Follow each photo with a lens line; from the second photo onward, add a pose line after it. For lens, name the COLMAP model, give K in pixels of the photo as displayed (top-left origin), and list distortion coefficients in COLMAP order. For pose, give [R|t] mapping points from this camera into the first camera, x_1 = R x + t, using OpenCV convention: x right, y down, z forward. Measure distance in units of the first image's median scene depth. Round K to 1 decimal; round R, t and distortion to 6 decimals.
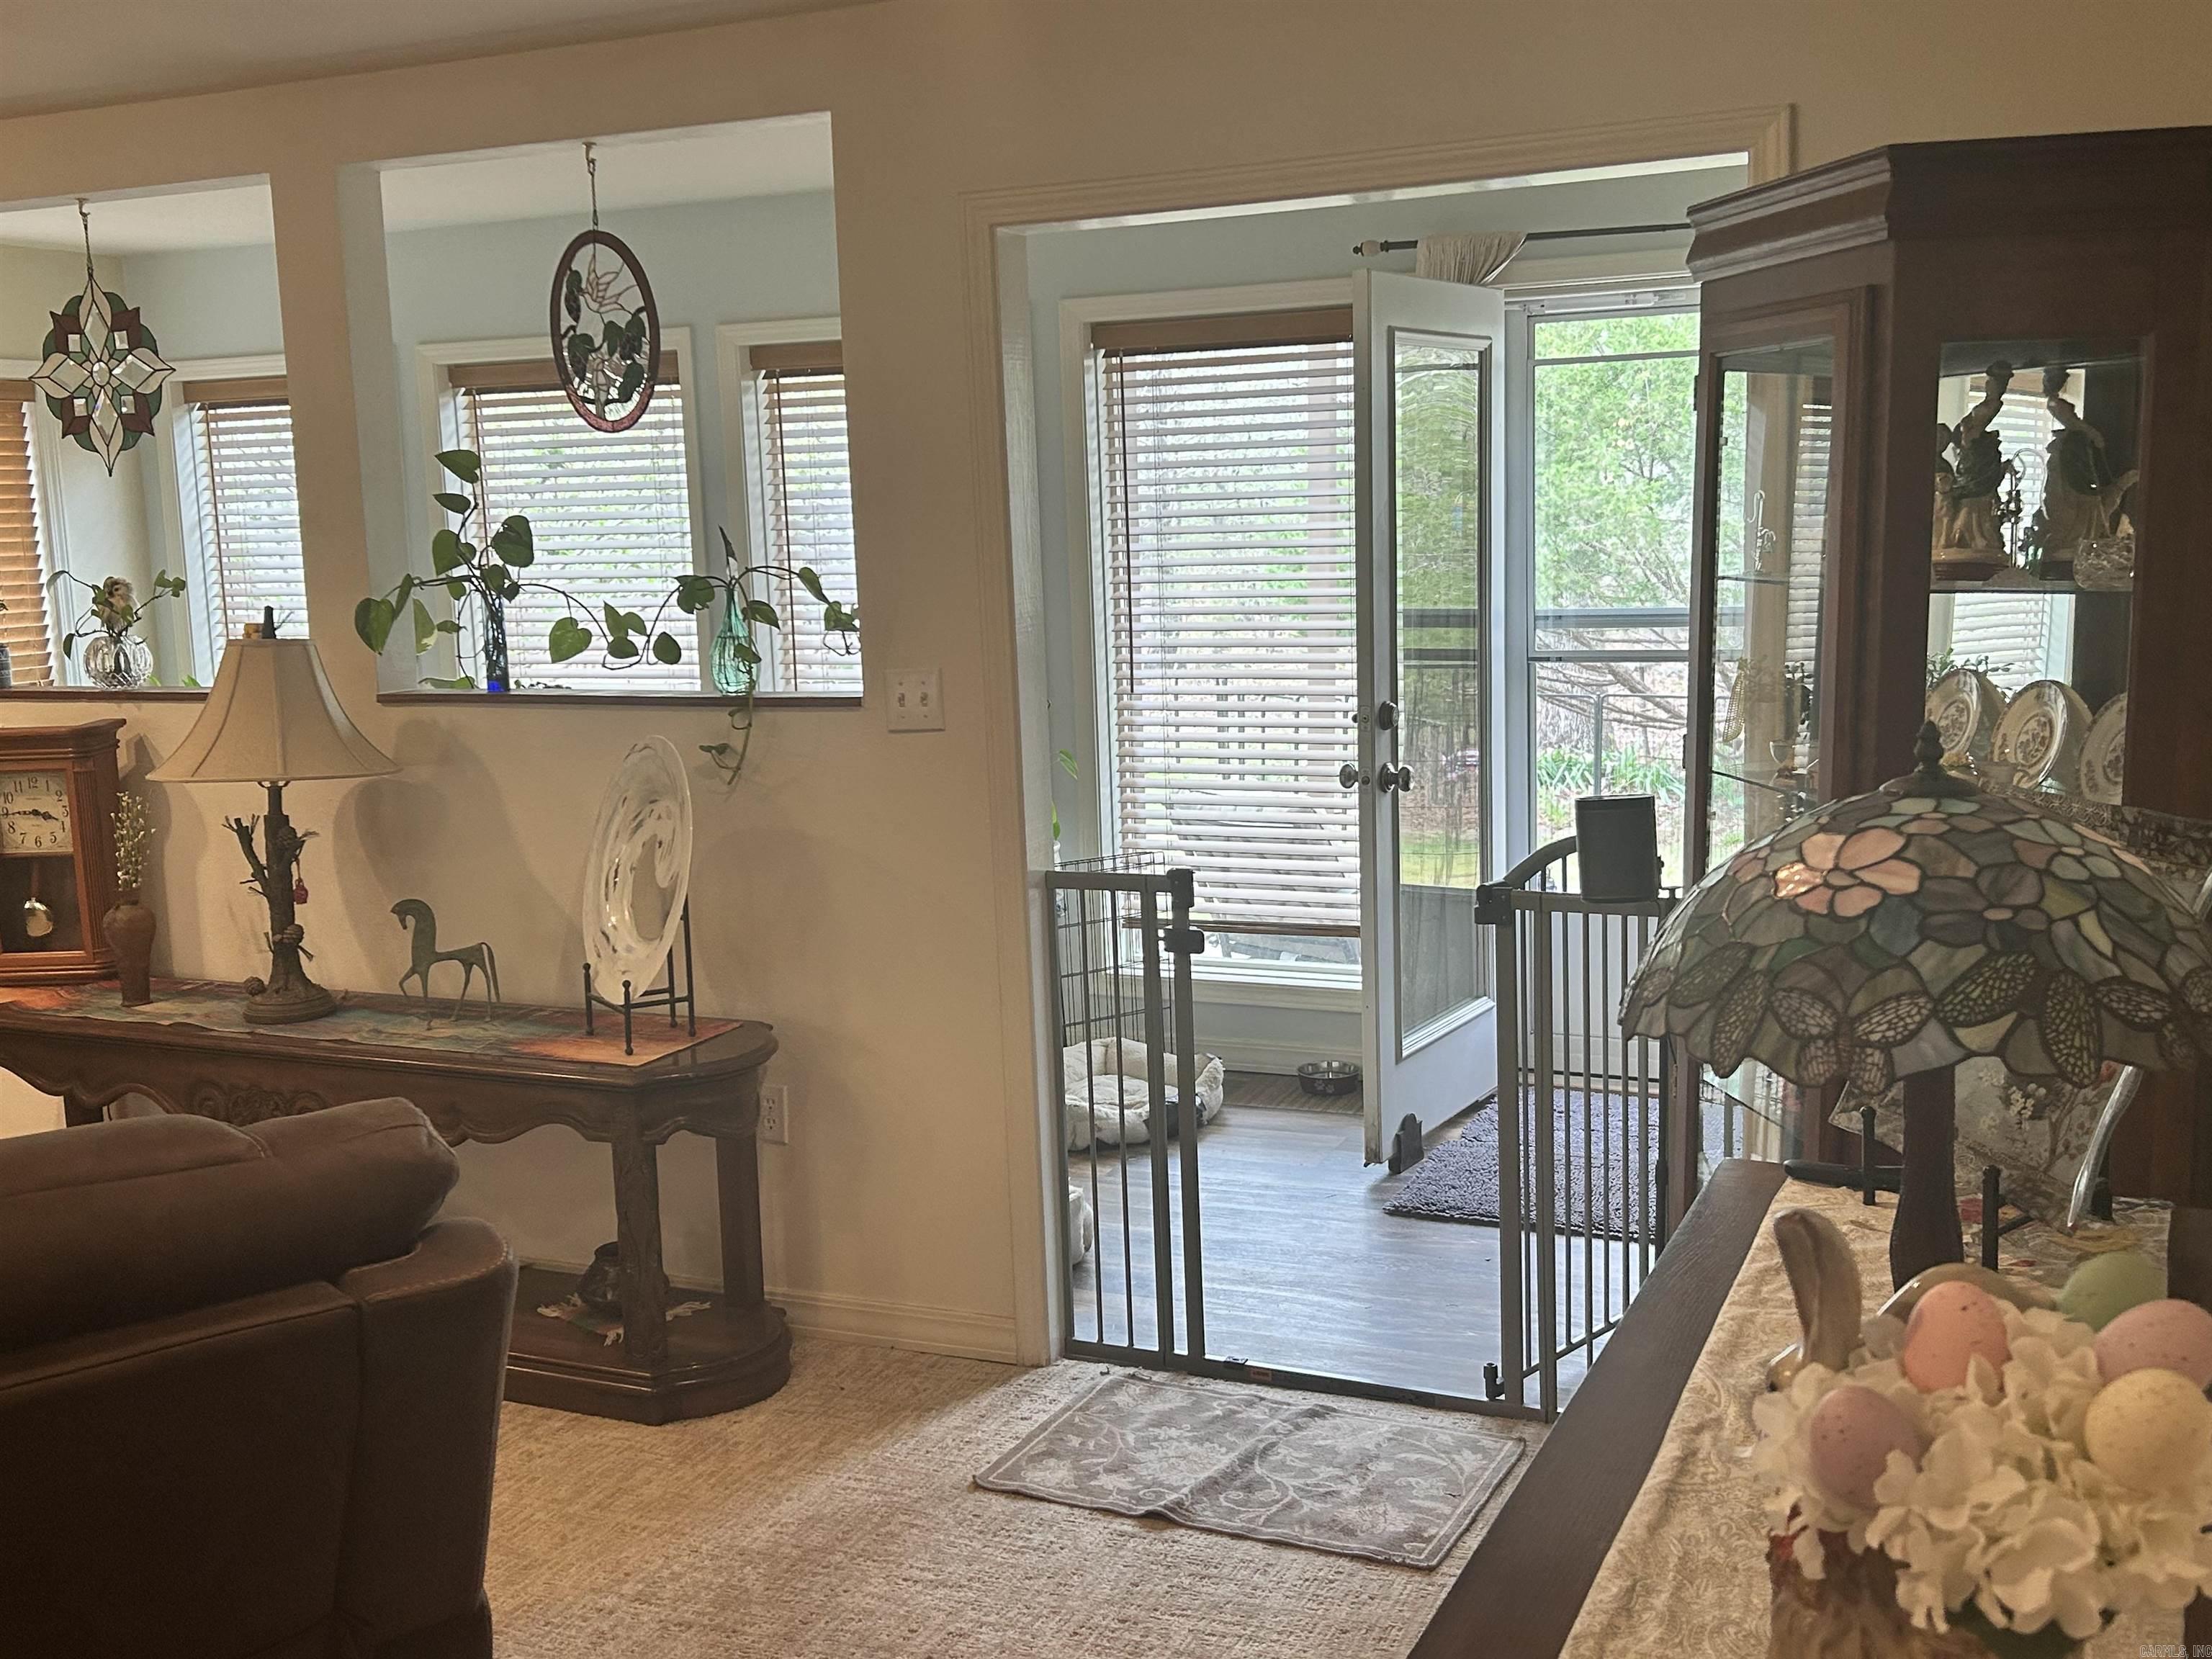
lens RADIAL K [[2215.2, 0, 1105.3], [0, 2215.2, 821.0], [0, 0, 1]] dist [0.070042, 0.000000]
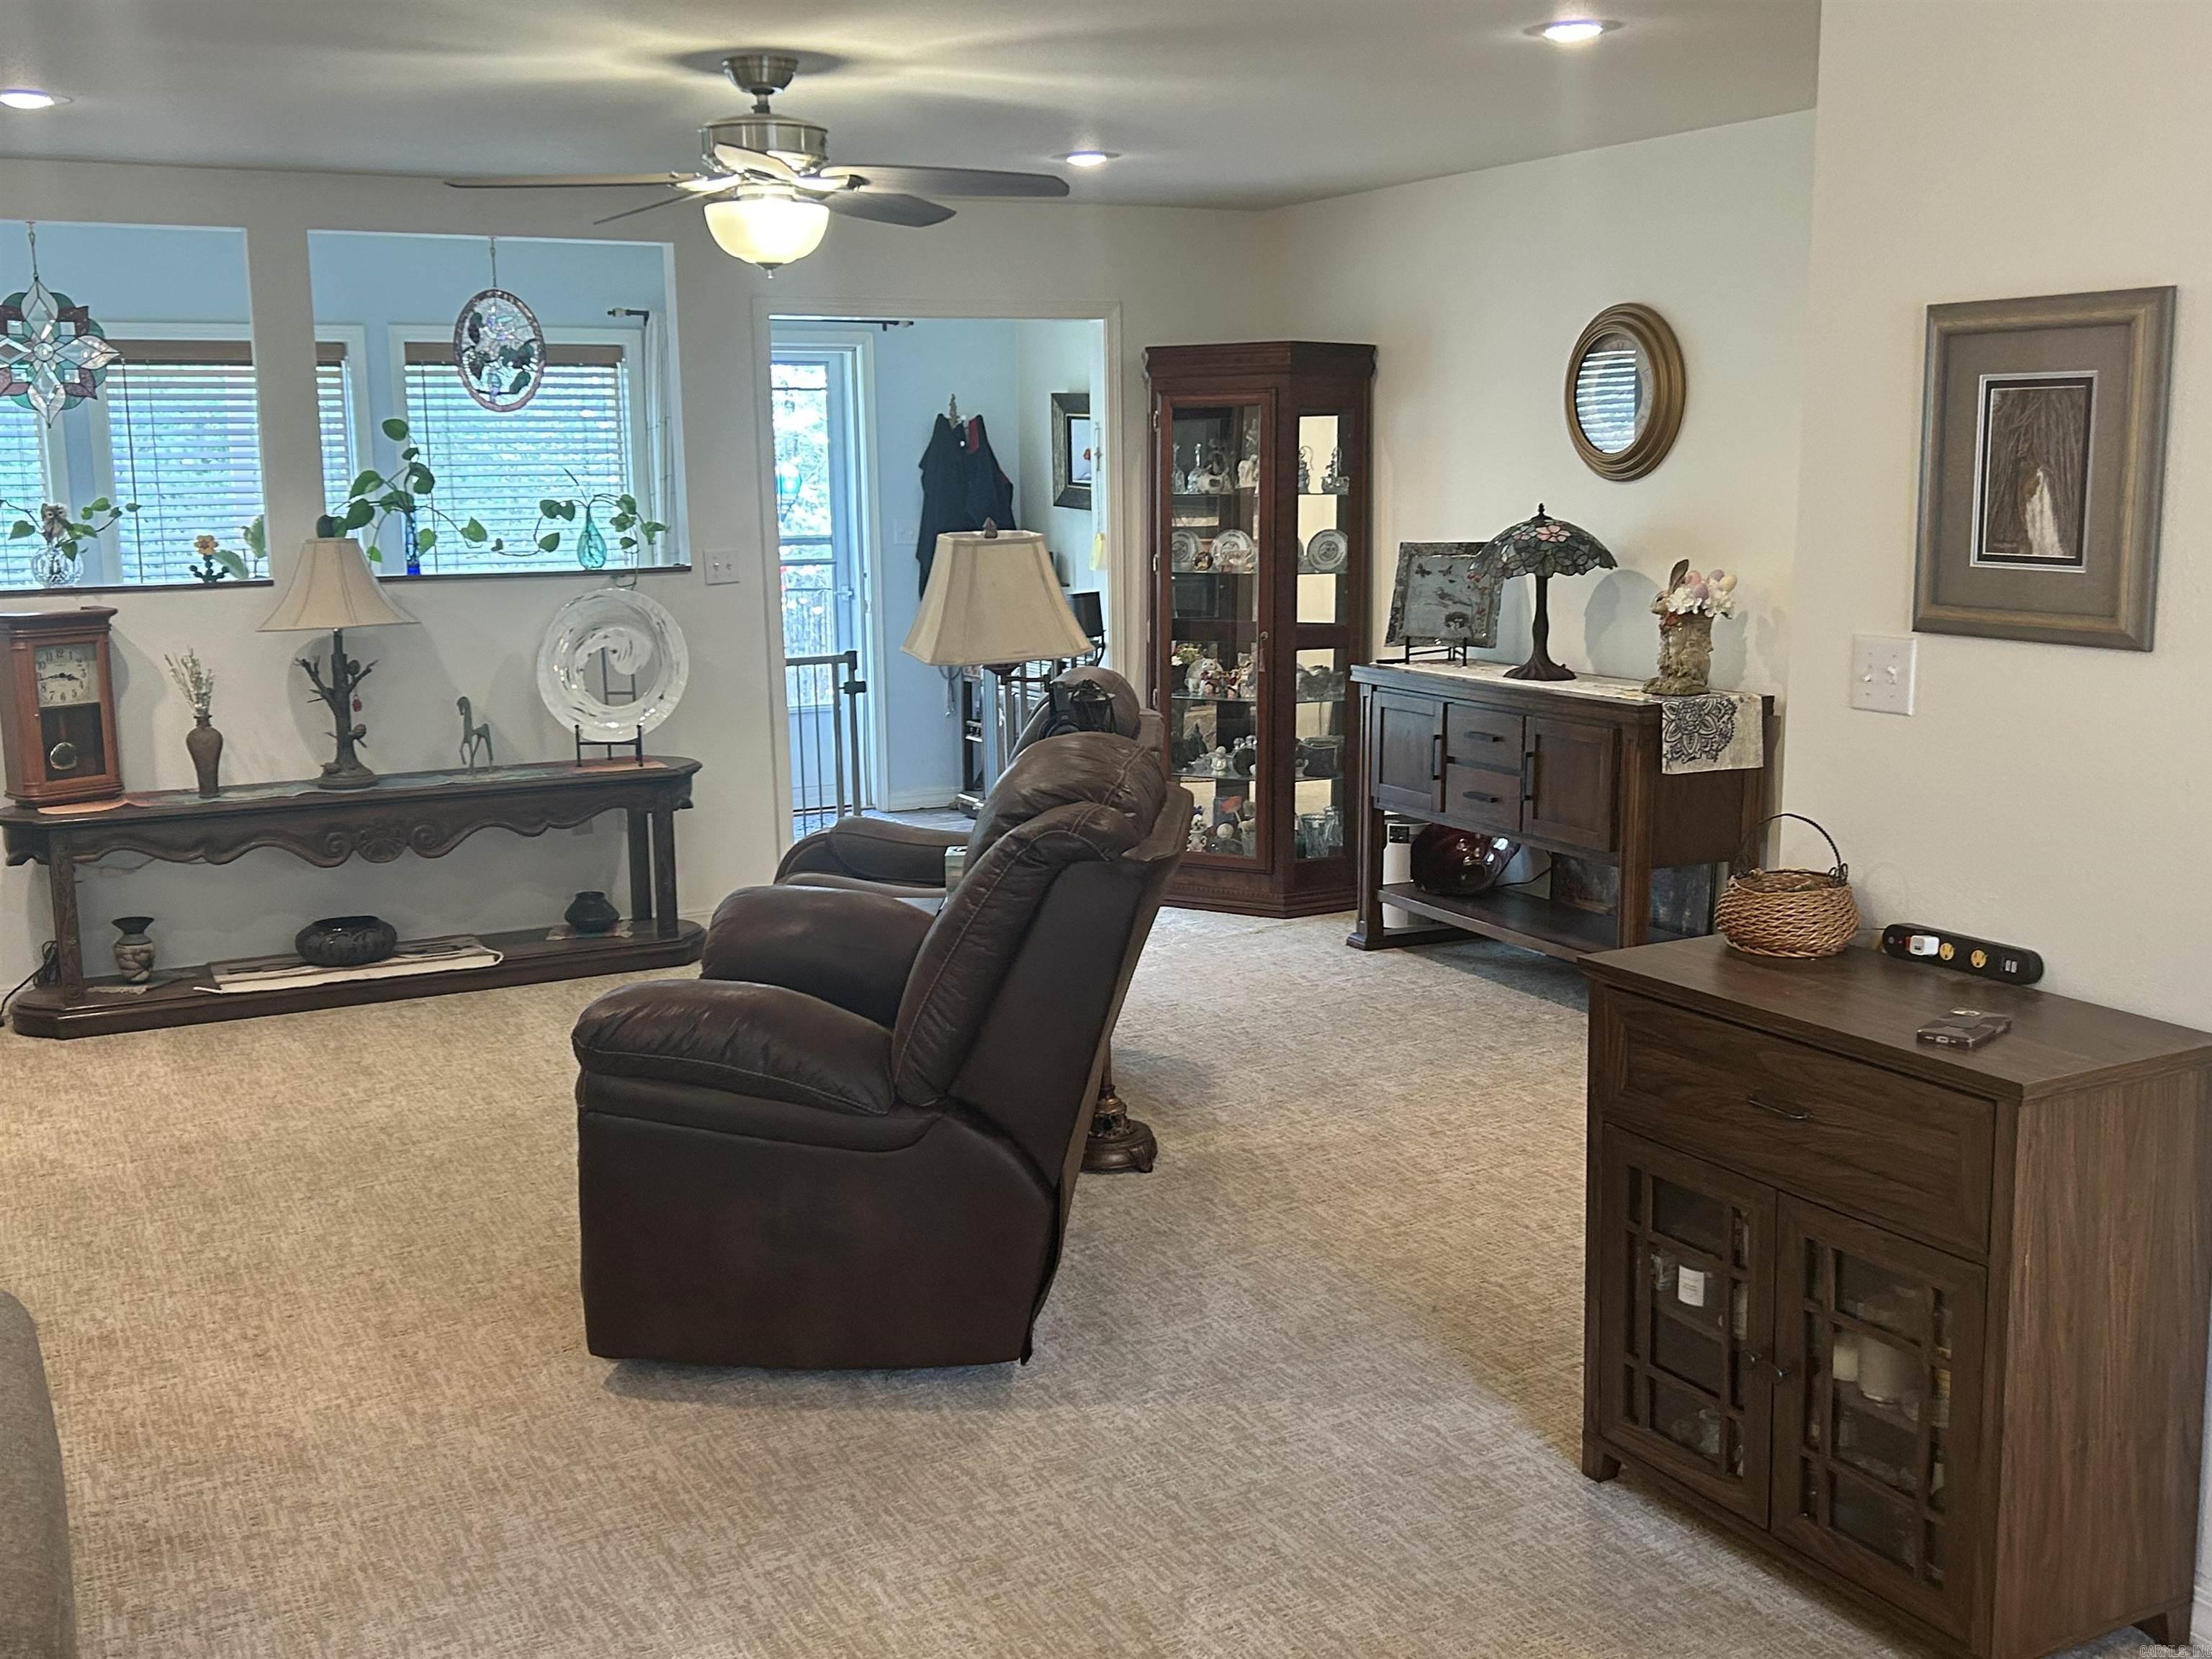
lens RADIAL K [[2221.4, 0, 1095.2], [0, 2221.4, 830.6], [0, 0, 1]] dist [0.027198, 0.000000]
pose [[0.615443, -0.105572, 0.781079, -1.267248], [0.104669, 0.993159, 0.051765, 0.092642], [-0.781200, 0.049896, 0.622283, -0.348364]]
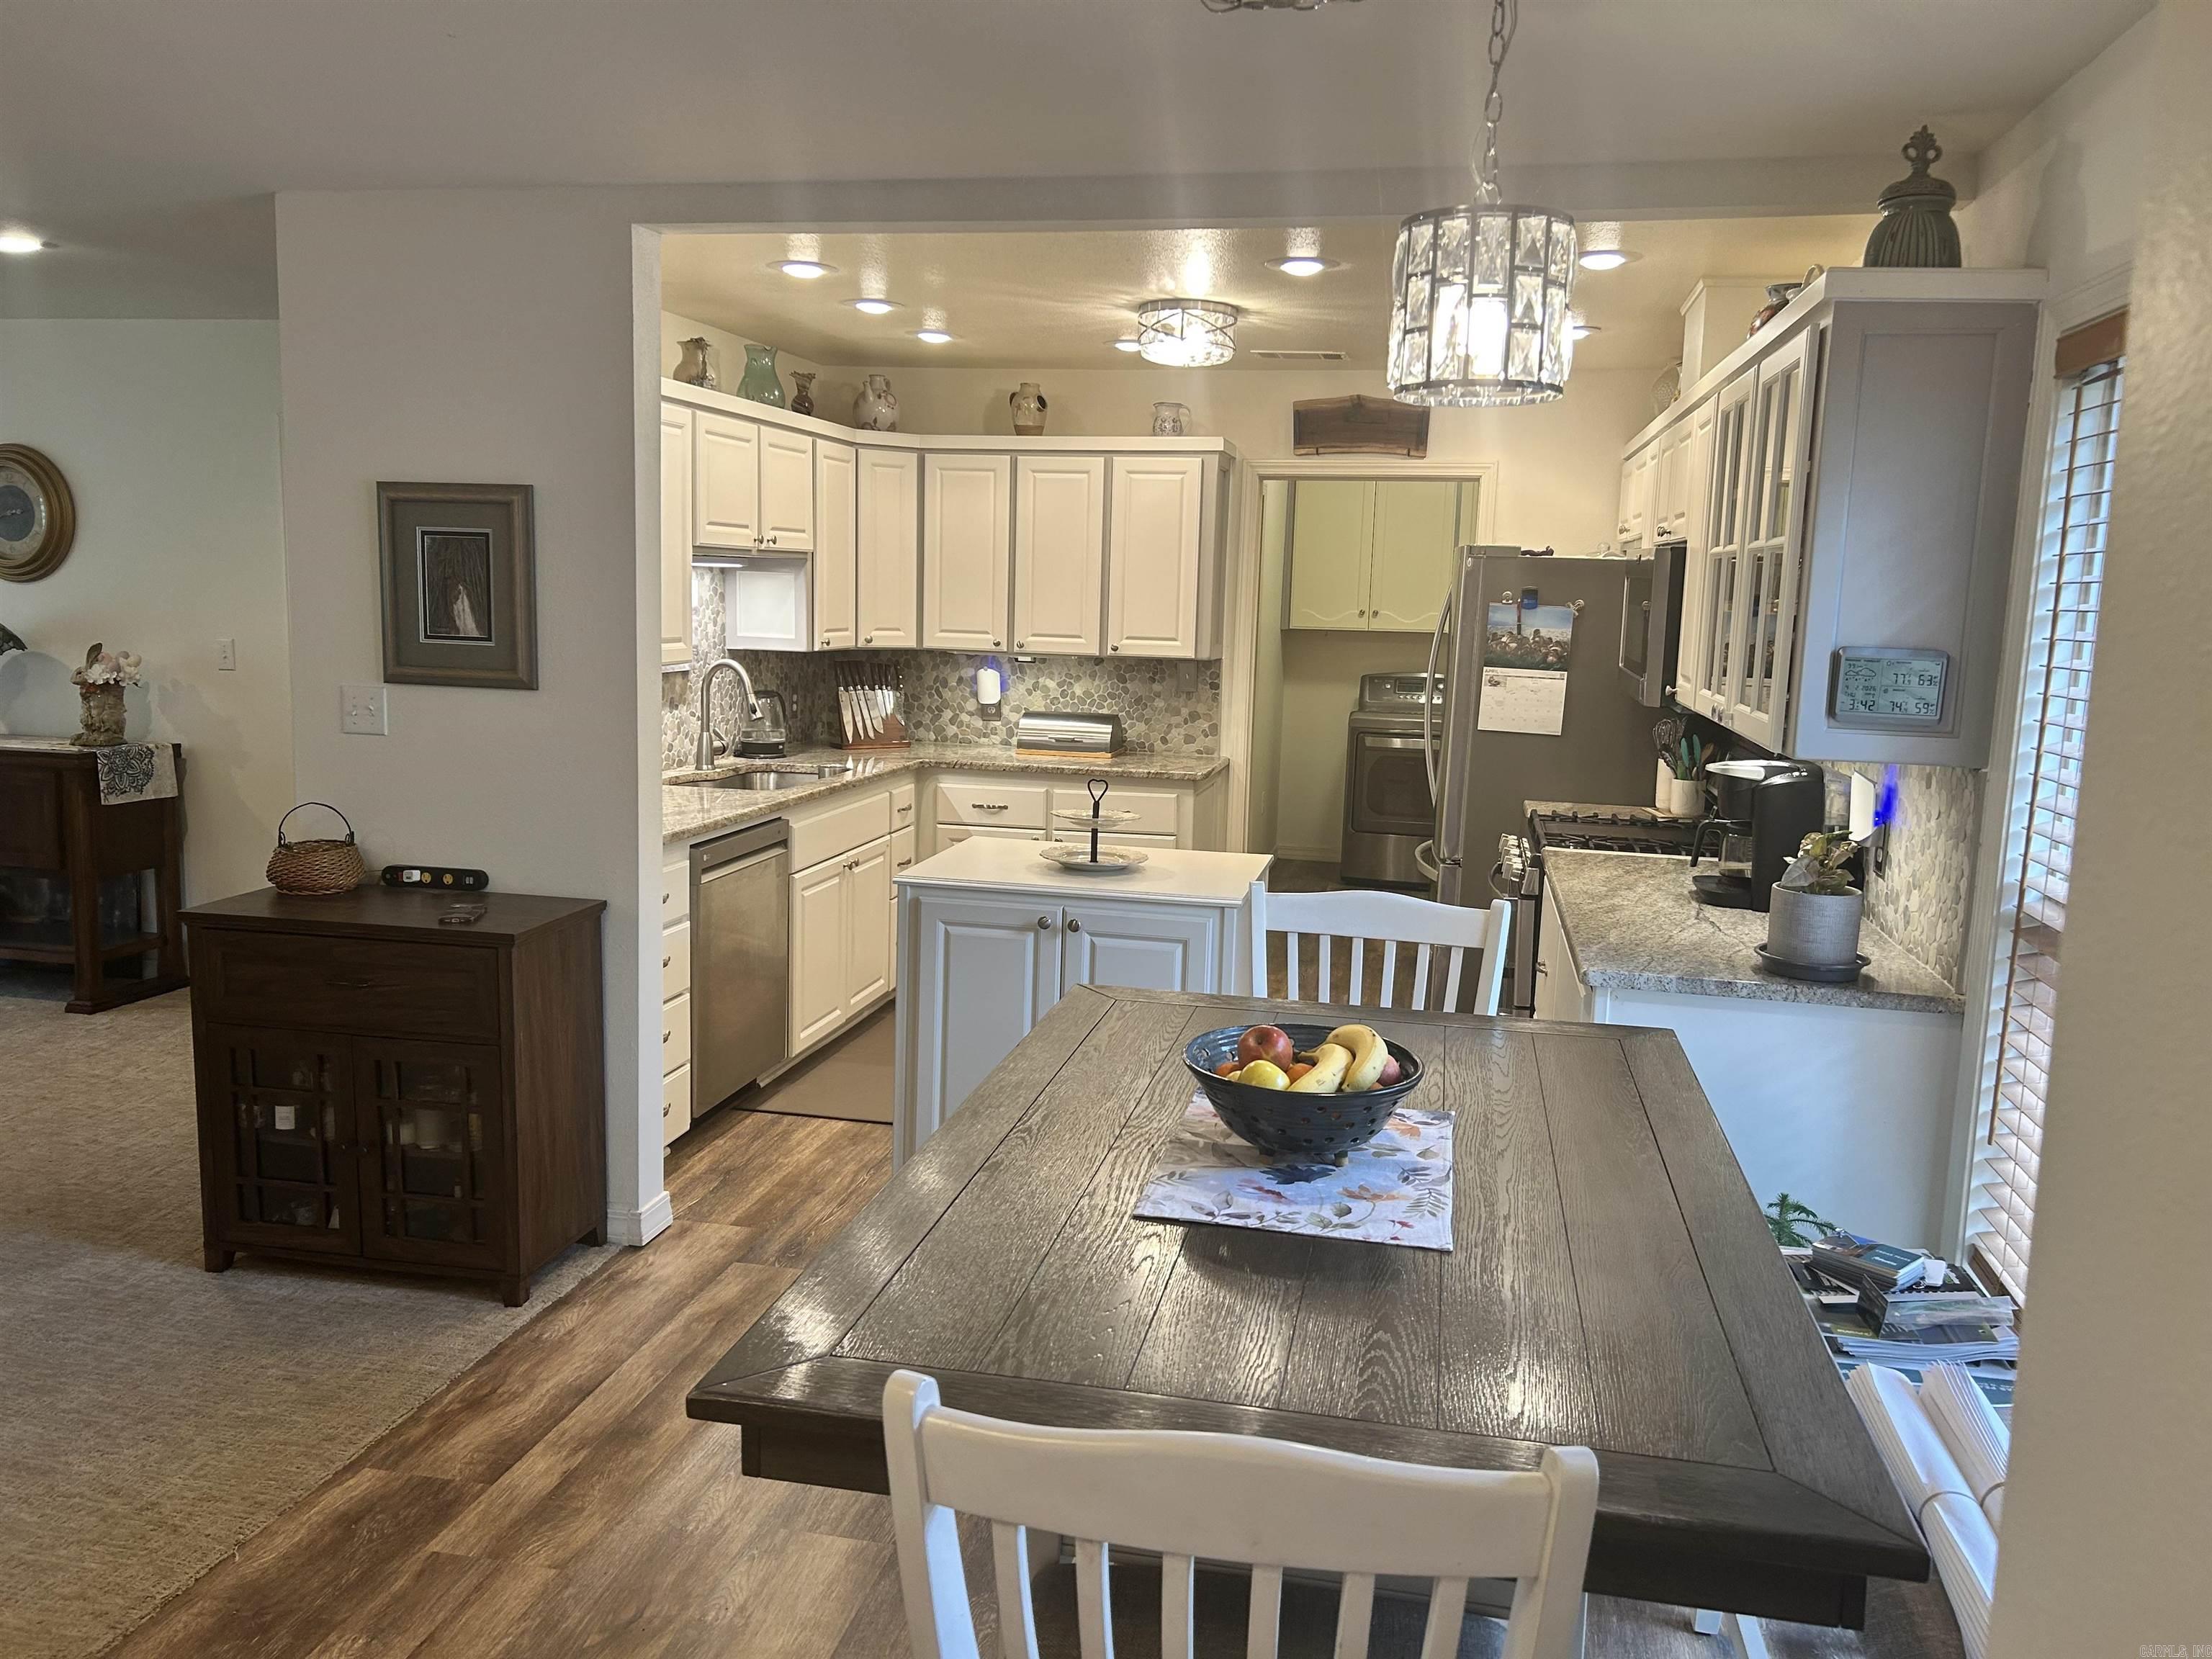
lens RADIAL K [[1662.2, 0, 1106.9], [0, 1662.2, 816.8], [0, 0, 1]] dist [0.066475, -0.068562]
pose [[-0.217272, -0.105186, 0.970427, -1.482906], [0.122357, 0.983400, 0.133987, 0.091261], [-0.968412, 0.147850, -0.200796, -0.283987]]
